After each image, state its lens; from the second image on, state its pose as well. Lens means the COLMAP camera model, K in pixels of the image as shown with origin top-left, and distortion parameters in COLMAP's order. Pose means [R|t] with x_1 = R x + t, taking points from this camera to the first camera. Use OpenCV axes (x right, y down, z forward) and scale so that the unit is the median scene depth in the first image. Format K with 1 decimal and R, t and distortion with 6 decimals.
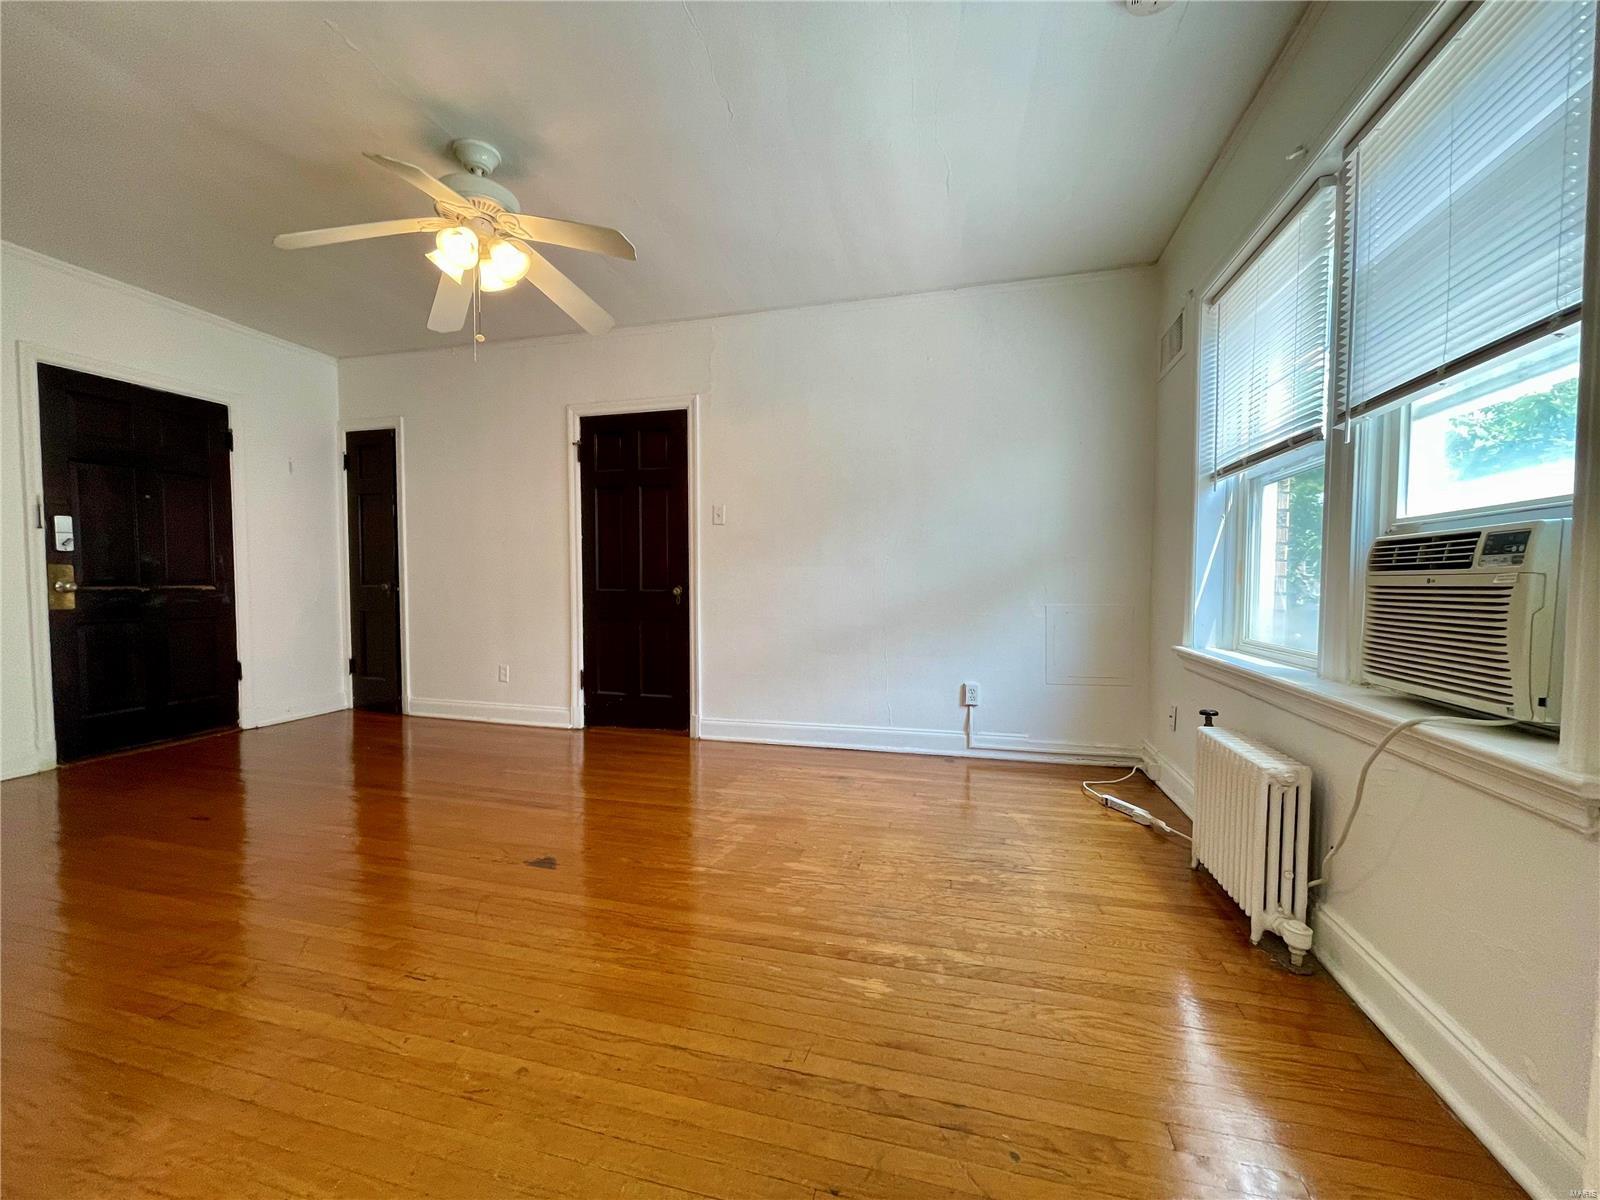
lens RADIAL K [[643.8, 0, 800.0], [0, 643.8, 600.0], [0, 0, 1]] dist [0.000565, -0.000301]
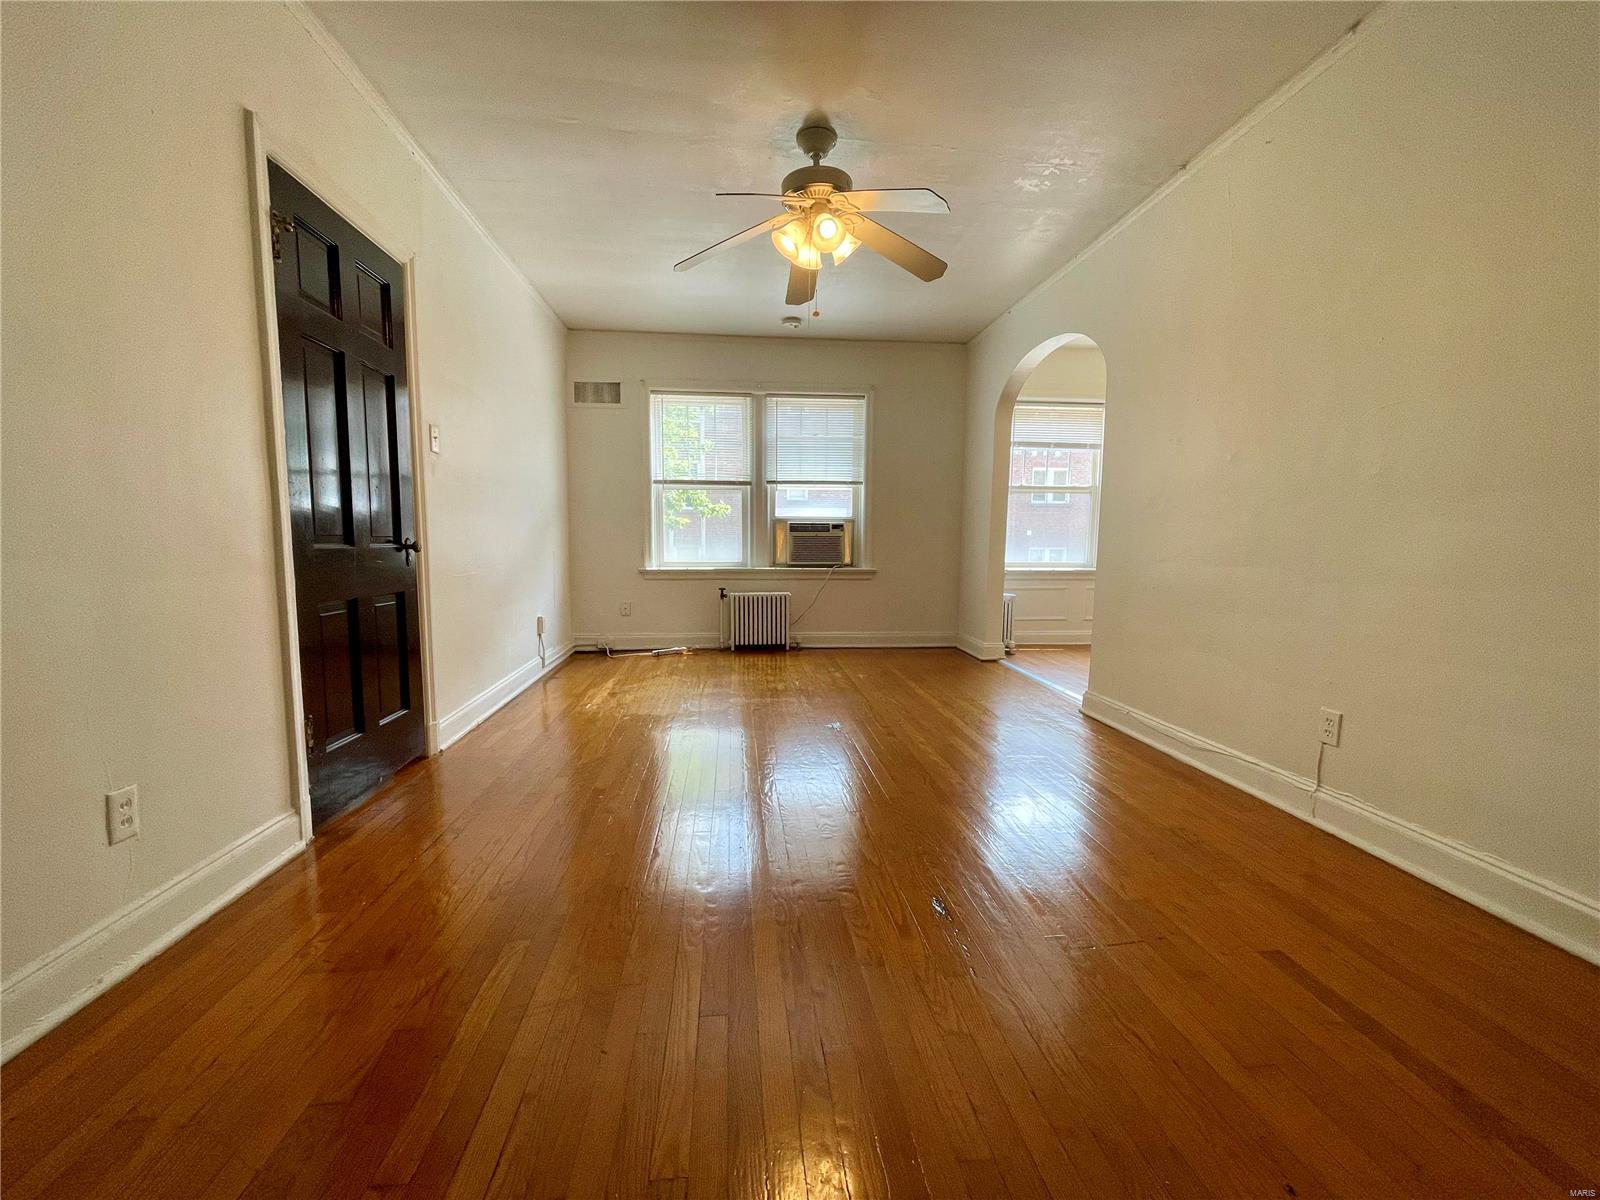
lens RADIAL K [[649.4, 0, 792.8], [0, 649.4, 601.6], [0, 0, 1]] dist [0.000894, -0.000012]
pose [[-0.346126, -0.096920, 0.933169, -0.966328], [0.021287, 0.993582, 0.111090, -0.023573], [-0.937947, 0.058315, -0.341841, 0.882313]]
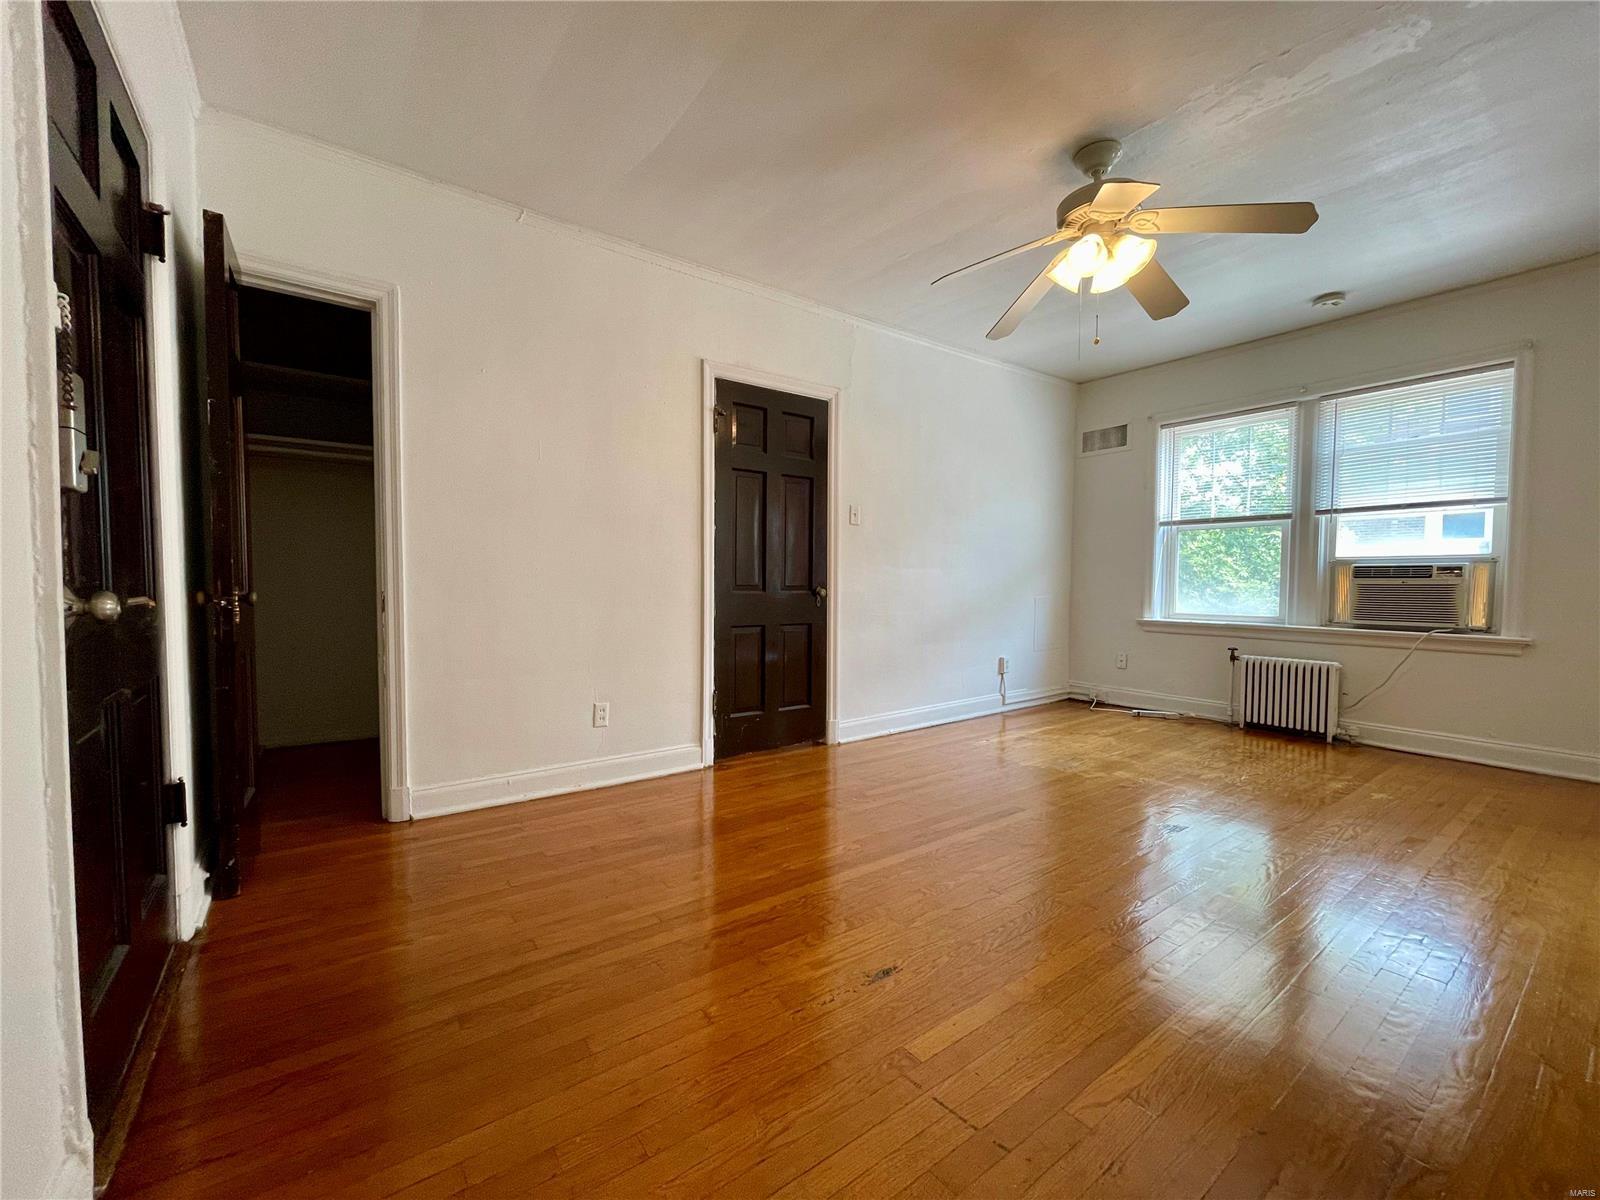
lens RADIAL K [[650.5, 0, 794.1], [0, 650.5, 591.9], [0, 0, 1]] dist [0.000028, -0.000119]
pose [[0.631443, -0.016342, 0.775250, -0.966592], [0.020794, 0.999775, 0.004139, -0.018864], [-0.775143, 0.013507, 0.631641, 0.438239]]
